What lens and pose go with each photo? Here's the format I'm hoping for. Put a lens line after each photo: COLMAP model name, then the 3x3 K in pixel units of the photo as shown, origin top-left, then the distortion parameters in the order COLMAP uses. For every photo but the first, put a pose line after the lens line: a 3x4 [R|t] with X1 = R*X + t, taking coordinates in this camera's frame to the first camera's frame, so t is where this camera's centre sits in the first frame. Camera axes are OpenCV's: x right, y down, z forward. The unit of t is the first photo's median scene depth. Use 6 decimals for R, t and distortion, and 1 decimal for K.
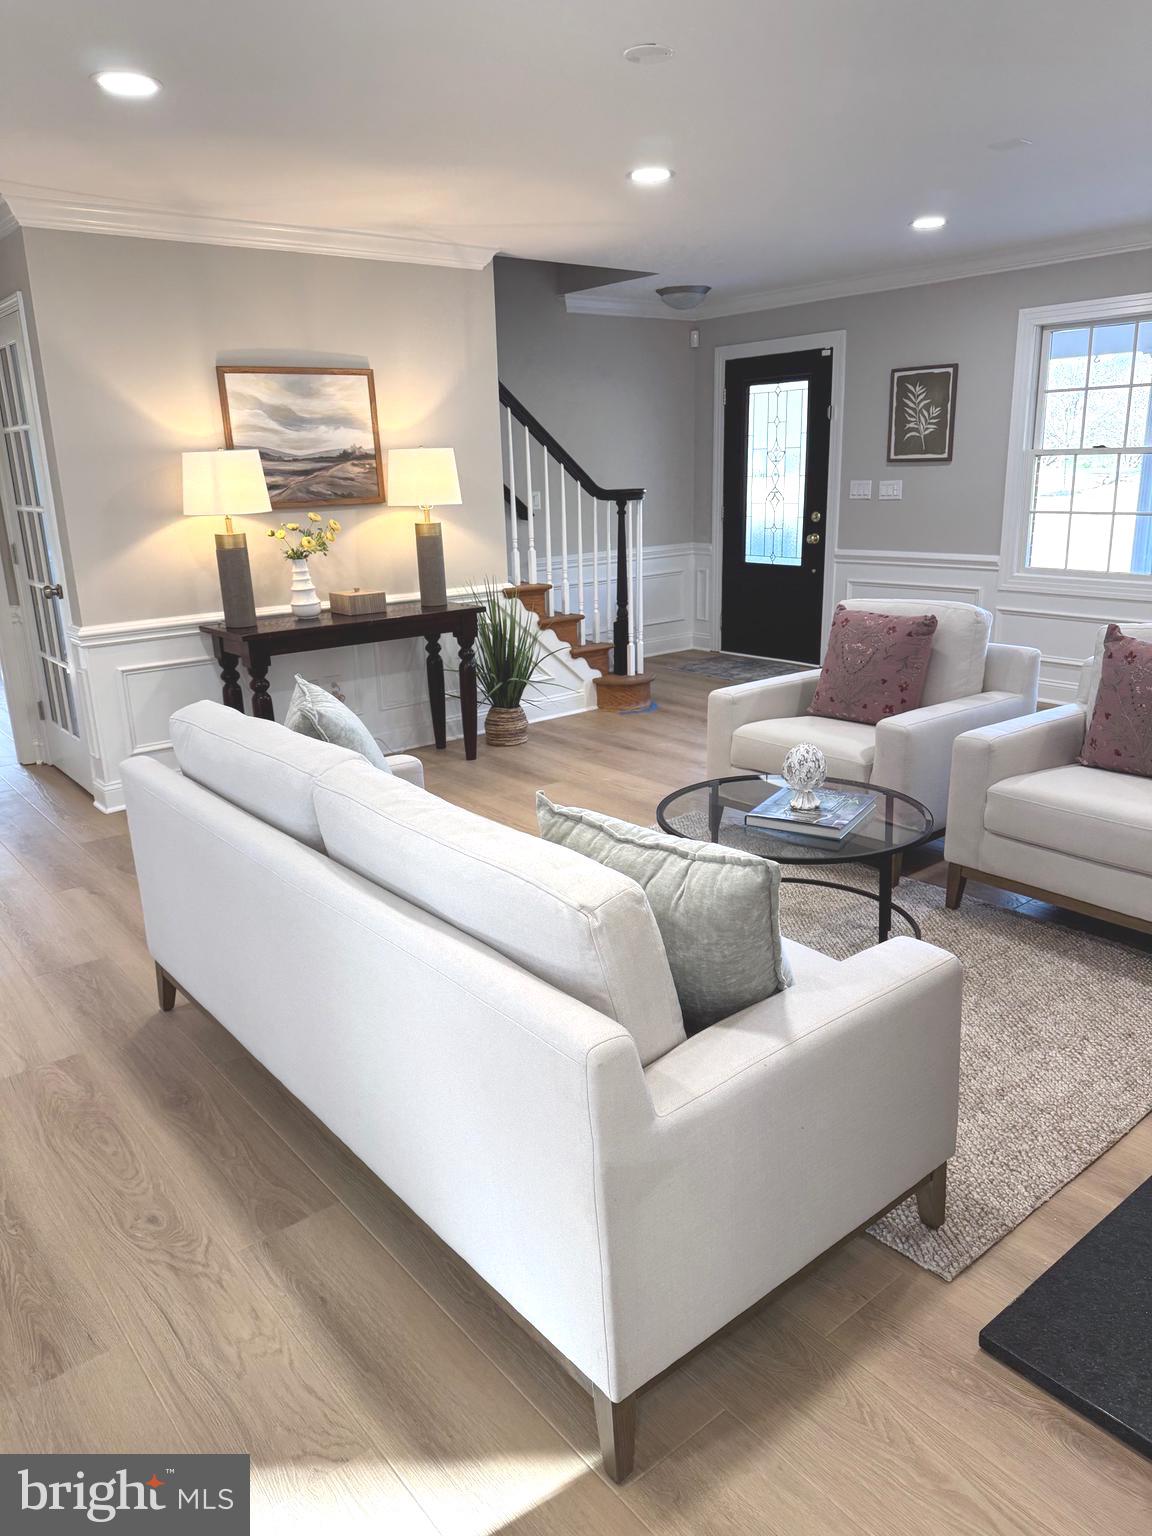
lens RADIAL K [[1084.9, 0, 582.7], [0, 1084.9, 770.9], [0, 0, 1]] dist [0.285355, -0.266814]
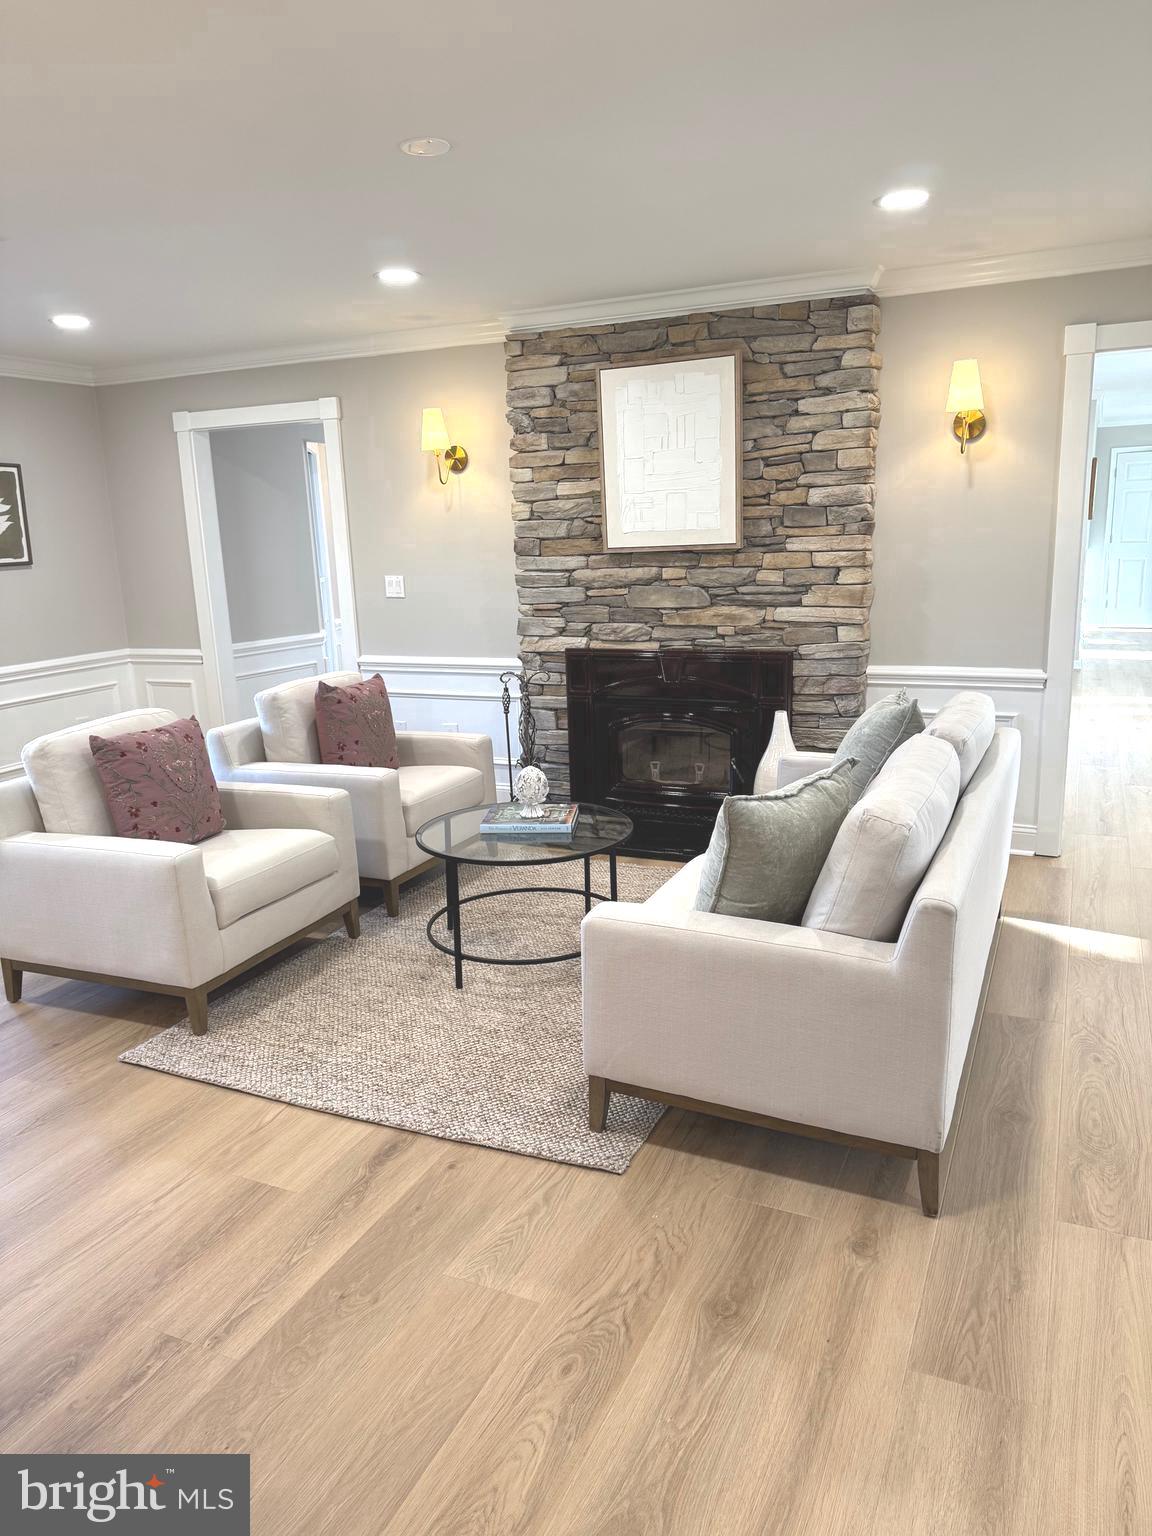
lens RADIAL K [[1084.9, 0, 582.7], [0, 1084.9, 770.9], [0, 0, 1]] dist [0.285355, -0.266814]
pose [[-0.461167, -0.145571, 0.875291, -1.014886], [0.286617, 0.909131, 0.302210, -0.418689], [-0.839747, 0.390243, -0.377538, 1.558561]]
